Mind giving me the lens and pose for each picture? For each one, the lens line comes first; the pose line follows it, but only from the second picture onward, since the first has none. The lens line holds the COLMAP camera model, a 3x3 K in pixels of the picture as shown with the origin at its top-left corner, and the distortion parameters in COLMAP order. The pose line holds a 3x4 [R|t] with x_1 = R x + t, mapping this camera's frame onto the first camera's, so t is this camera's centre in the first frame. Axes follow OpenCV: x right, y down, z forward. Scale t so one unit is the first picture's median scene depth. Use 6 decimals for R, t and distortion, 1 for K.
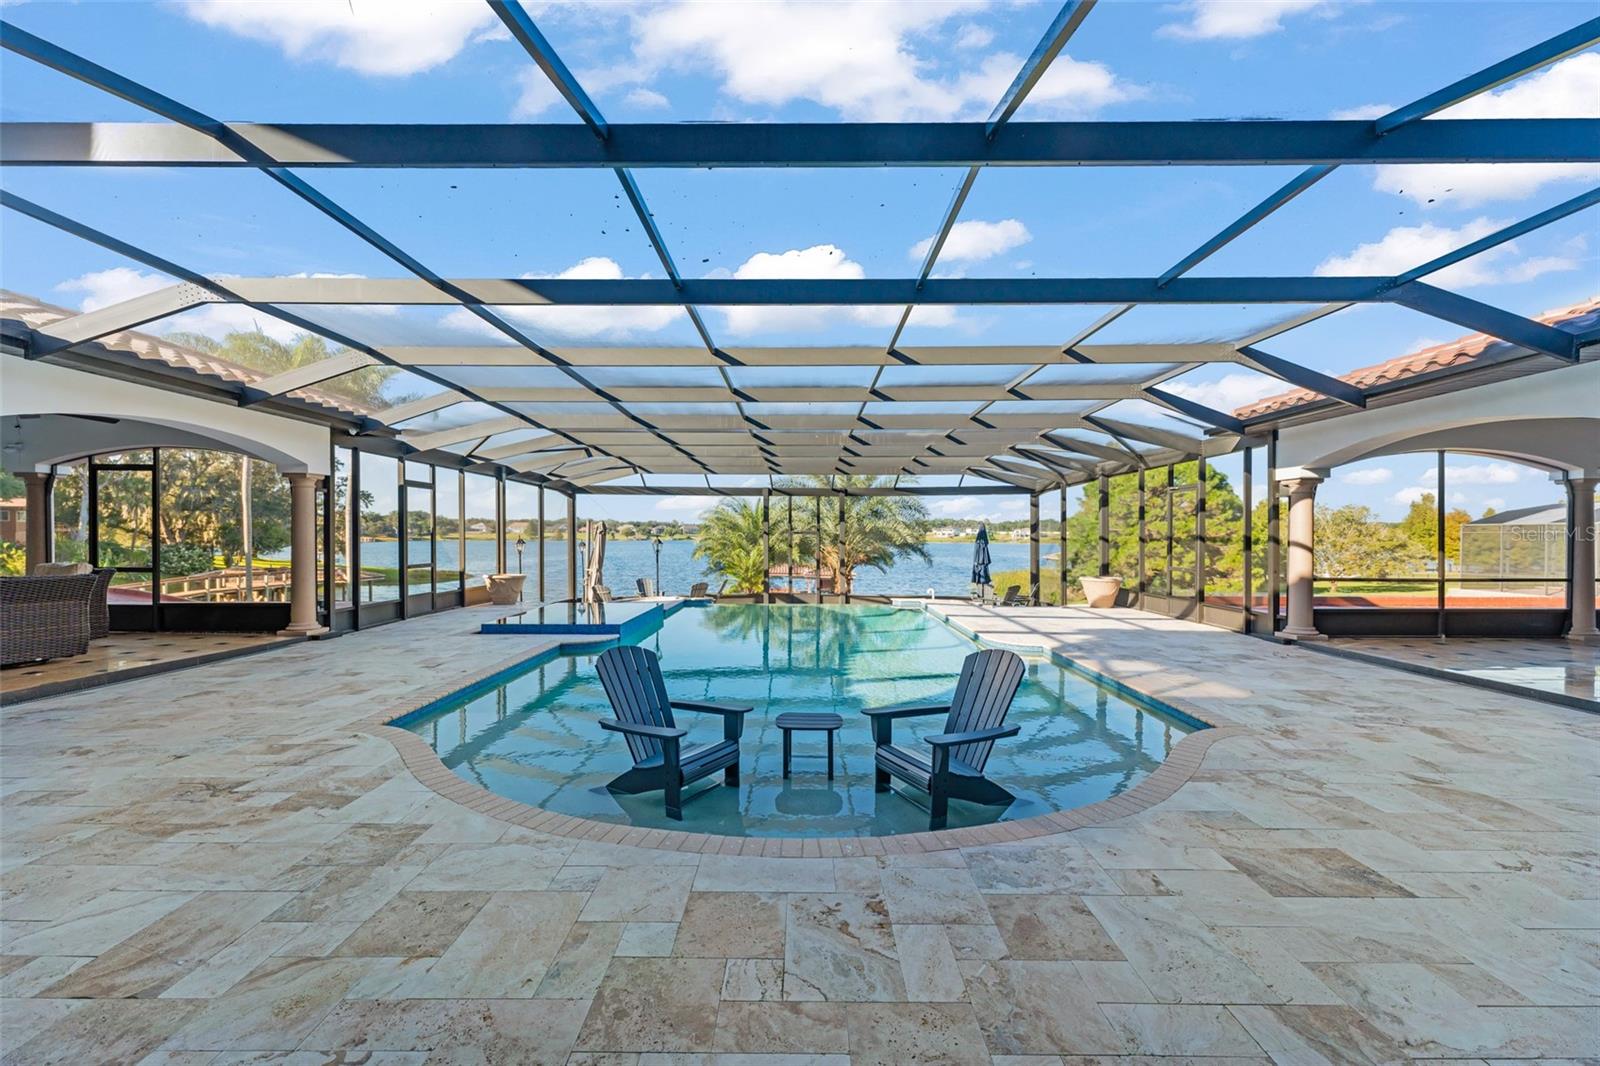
lens RADIAL K [[625.8, 0, 773.2], [0, 625.8, 523.7], [0, 0, 1]] dist [-0.001174, 0.000688]
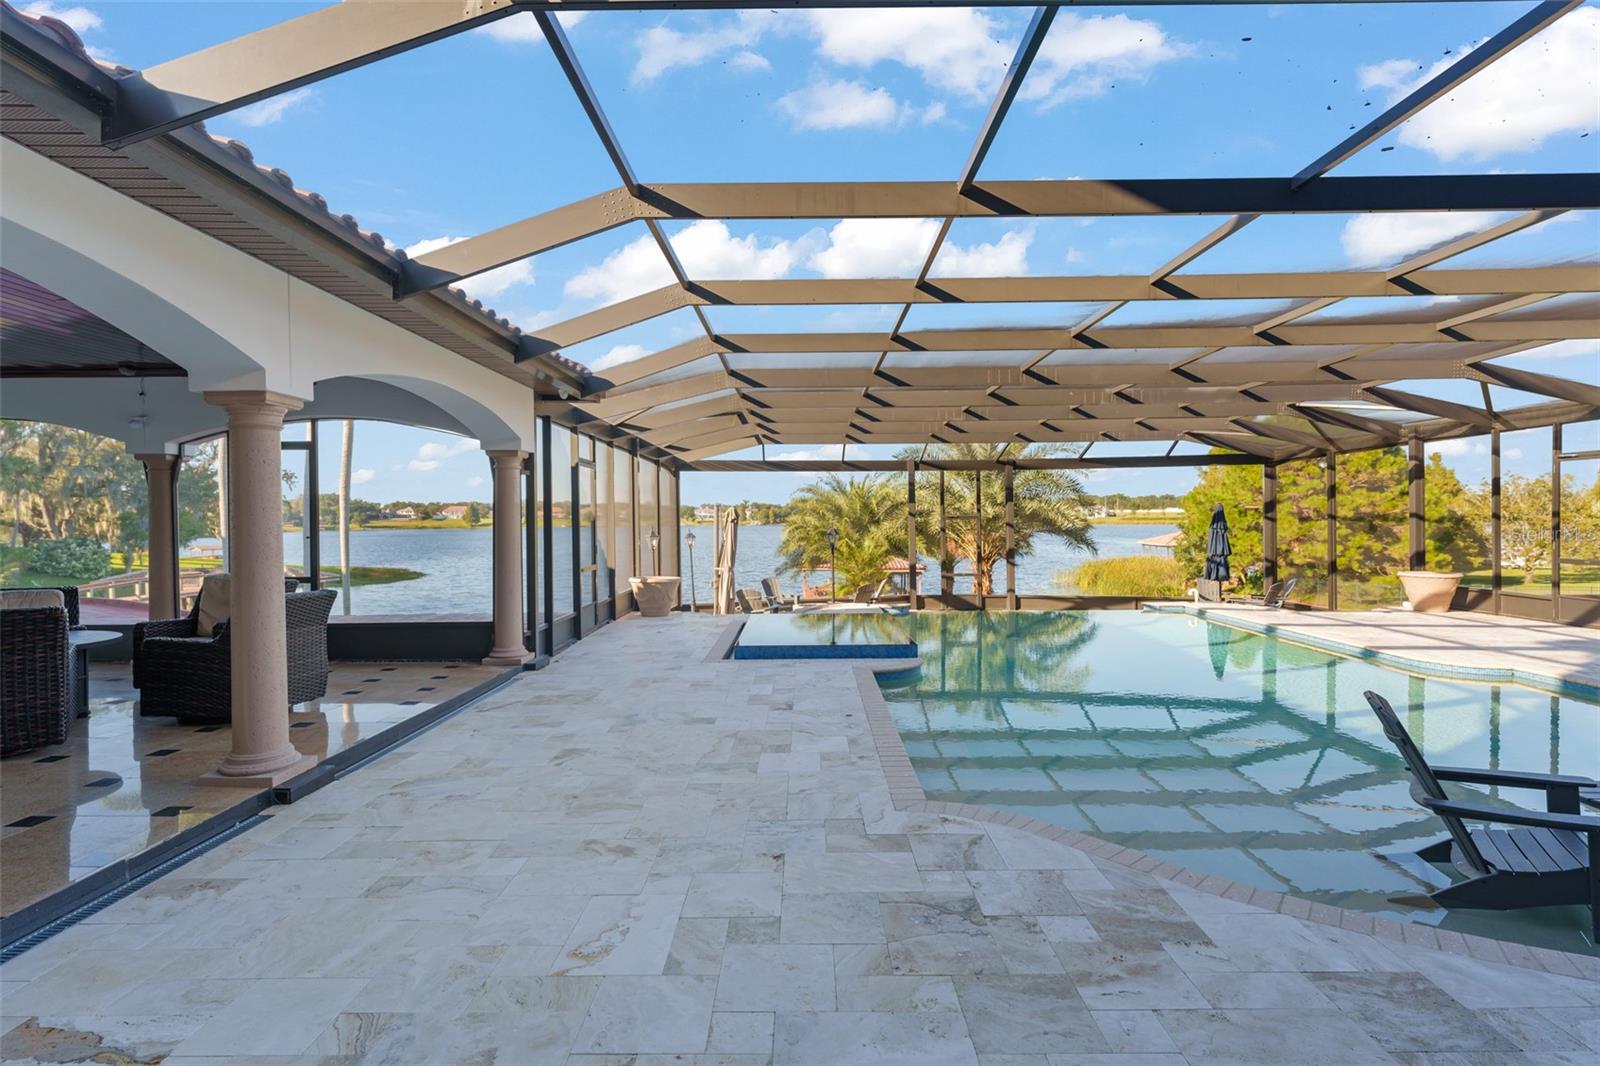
lens RADIAL K [[778.9, 0, 756.3], [0, 778.9, 505.7], [0, 0, 1]] dist [-0.001415, 0.000101]
pose [[0.999900, -0.012173, -0.007243, -0.238911], [0.012190, 0.999923, 0.002237, -0.006554], [0.007216, -0.002325, 0.999971, 0.029845]]
